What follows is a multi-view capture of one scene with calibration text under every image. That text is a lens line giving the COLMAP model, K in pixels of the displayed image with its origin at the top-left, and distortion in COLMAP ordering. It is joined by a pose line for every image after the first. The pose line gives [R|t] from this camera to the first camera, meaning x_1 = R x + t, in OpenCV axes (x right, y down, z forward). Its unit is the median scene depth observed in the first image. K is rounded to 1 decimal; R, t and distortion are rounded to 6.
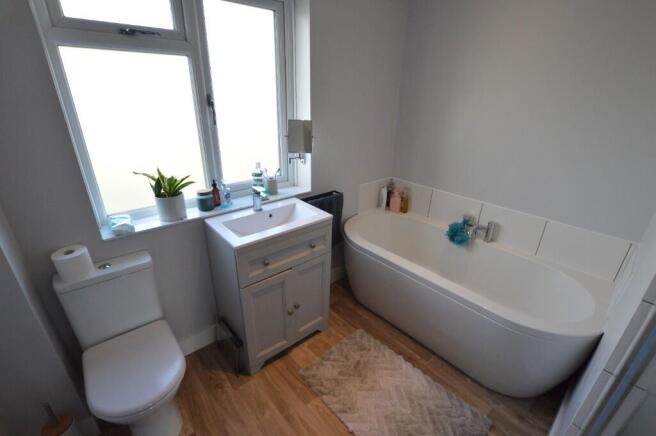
lens RADIAL K [[294.1, 0, 330.5], [0, 294.1, 221.5], [0, 0, 1]] dist [-0.026380, 0.000870]
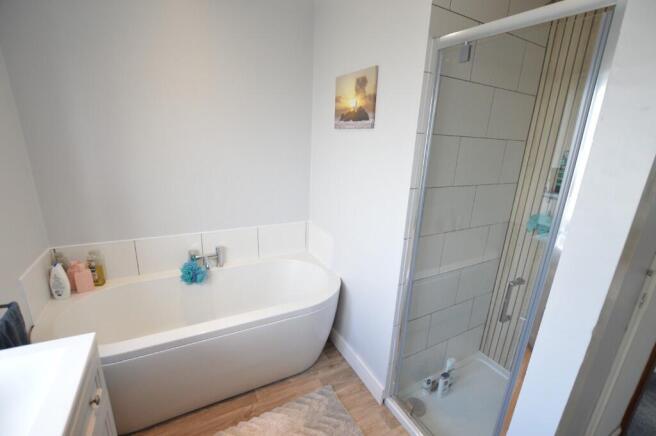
lens RADIAL K [[294.1, 0, 330.5], [0, 294.1, 221.5], [0, 0, 1]] dist [-0.026380, 0.000870]
pose [[0.226984, -0.283679, 0.931667, -0.291120], [0.352399, 0.915738, 0.192973, -0.137961], [-0.907906, 0.284516, 0.307826, 0.287599]]
